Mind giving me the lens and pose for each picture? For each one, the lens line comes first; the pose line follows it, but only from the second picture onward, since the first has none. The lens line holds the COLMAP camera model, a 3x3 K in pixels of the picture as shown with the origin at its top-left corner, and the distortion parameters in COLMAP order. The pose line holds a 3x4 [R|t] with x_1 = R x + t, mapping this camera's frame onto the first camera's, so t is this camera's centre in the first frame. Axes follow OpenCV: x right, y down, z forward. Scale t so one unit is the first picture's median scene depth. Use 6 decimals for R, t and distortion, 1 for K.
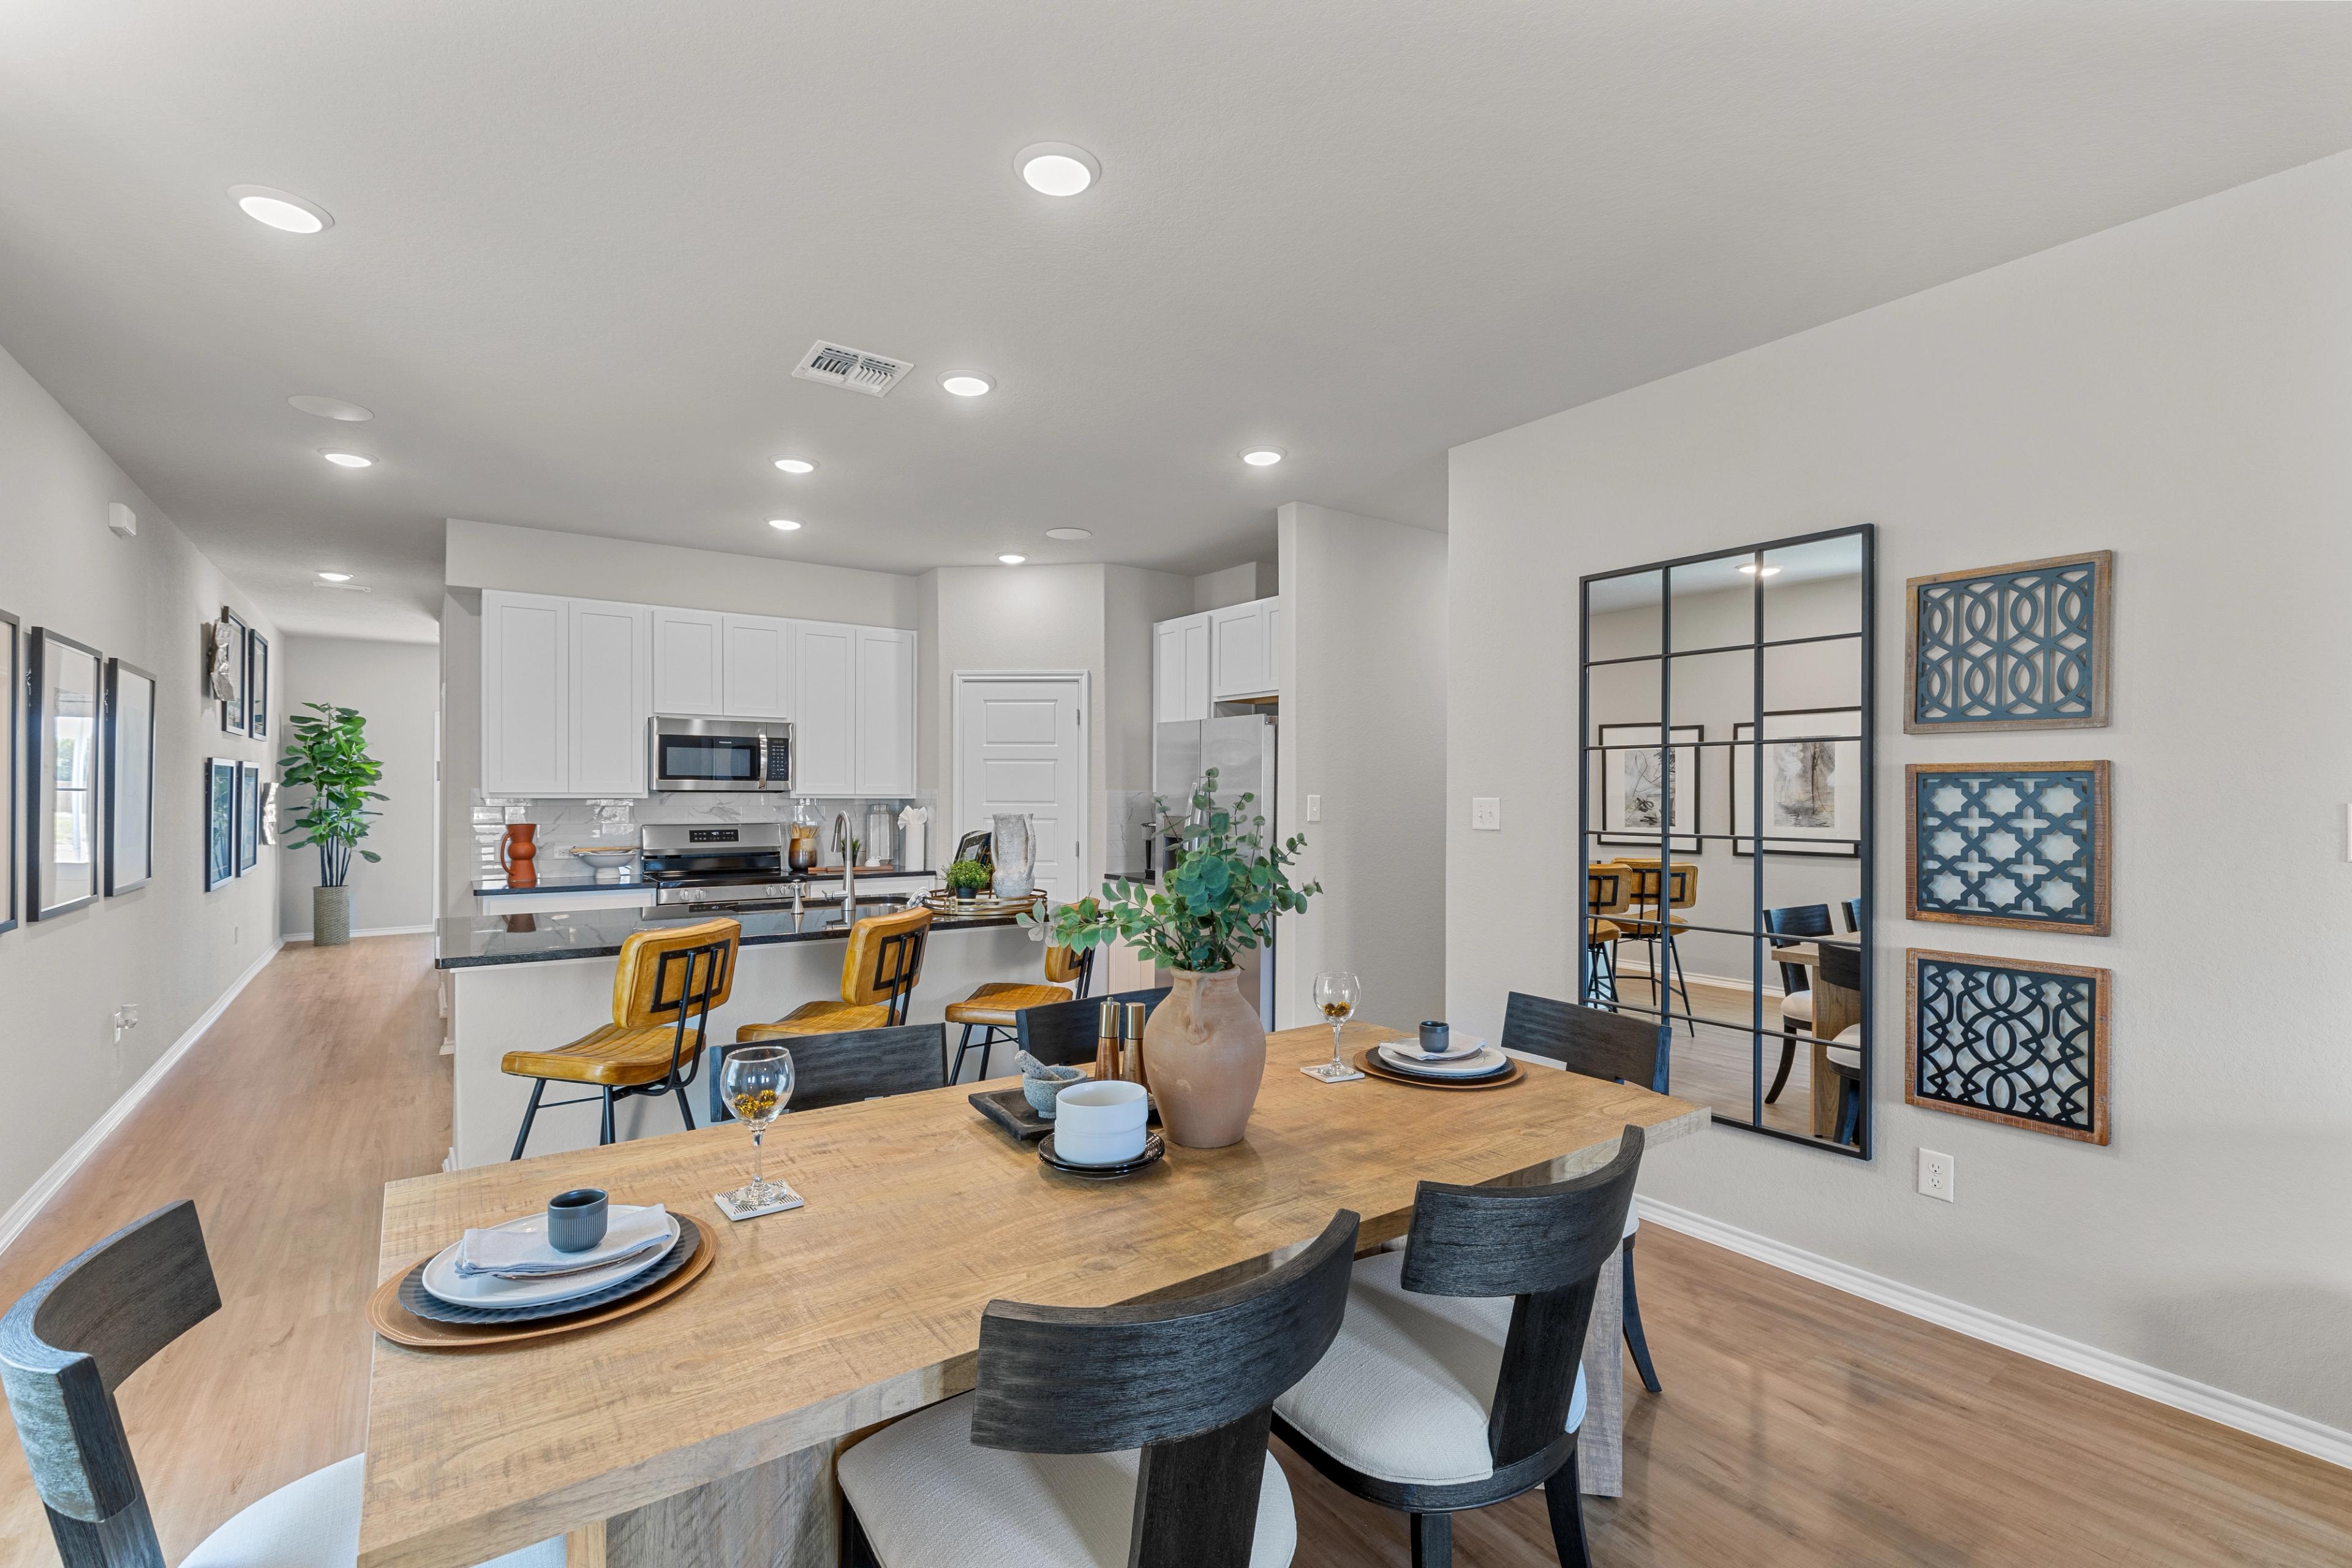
lens RADIAL K [[1053.1, 0, 1183.1], [0, 1053.1, 788.2], [0, 0, 1]] dist [0.001696, 0.000216]
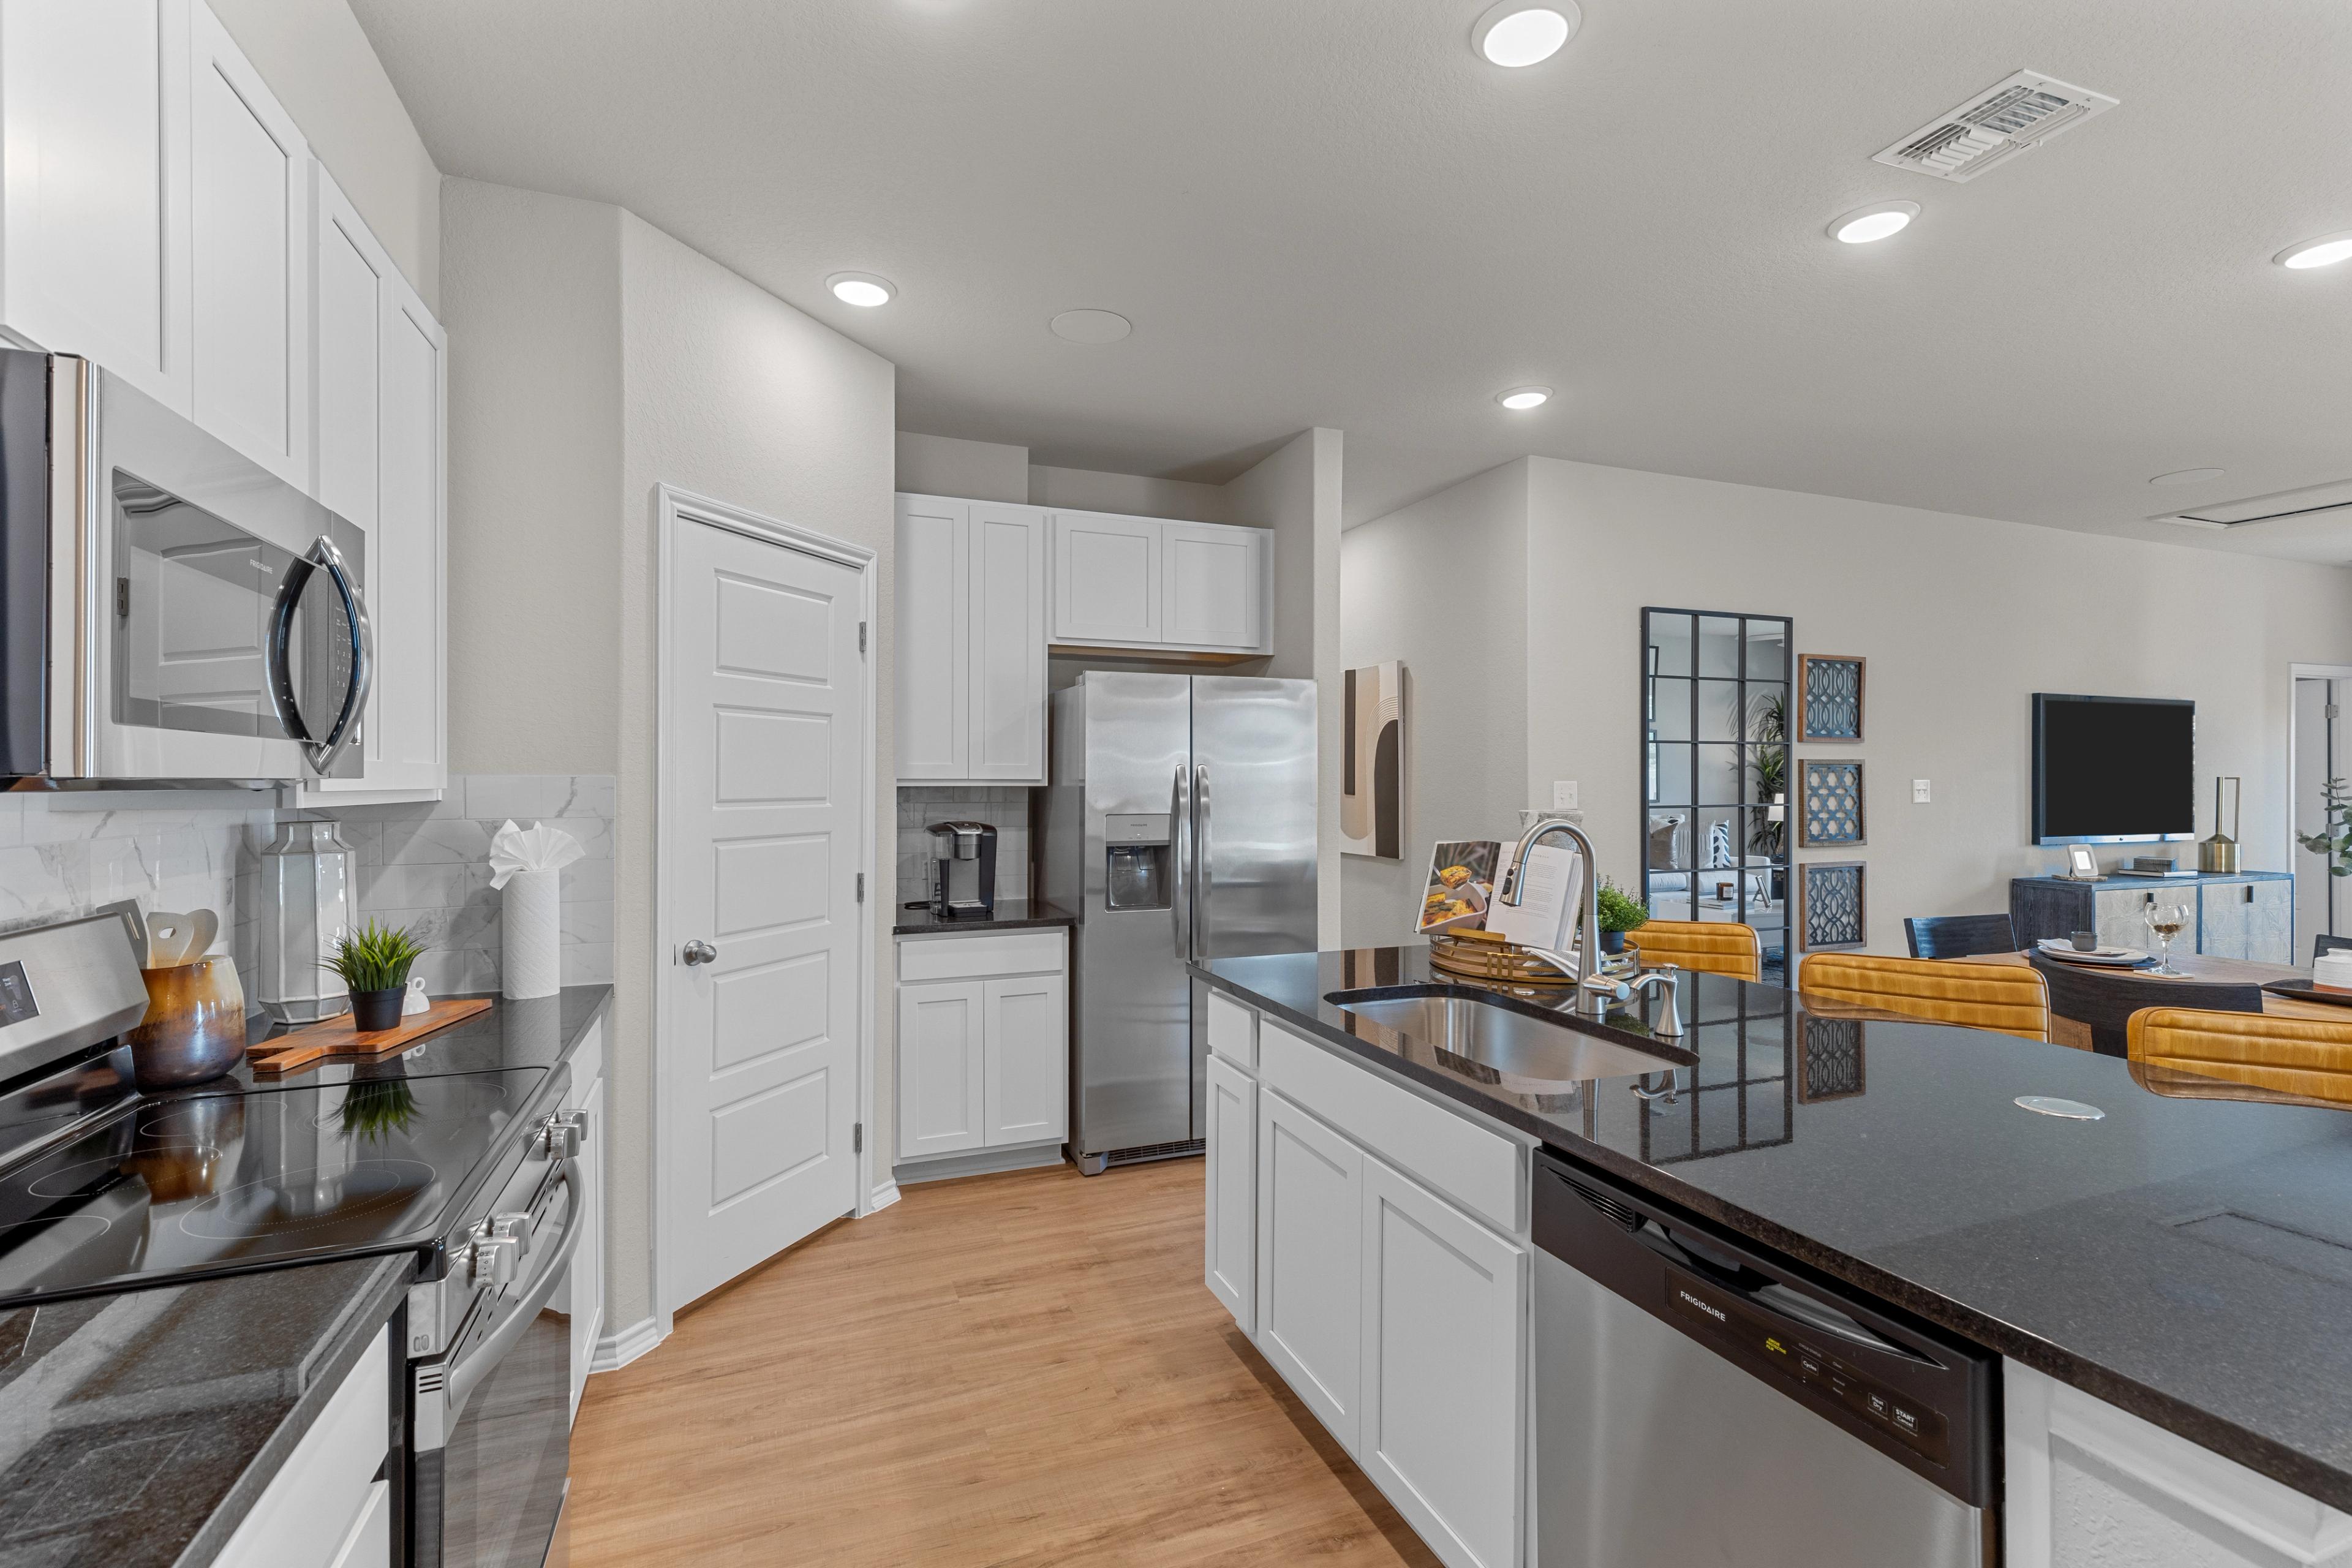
lens RADIAL K [[1053.1, 0, 1183.1], [0, 1053.1, 788.2], [0, 0, 1]] dist [0.001696, 0.000216]
pose [[0.244080, -0.012072, 0.969680, -1.321059], [-0.001332, 0.999917, 0.012784, 0.004133], [-0.969754, -0.004412, 0.244044, 1.640951]]
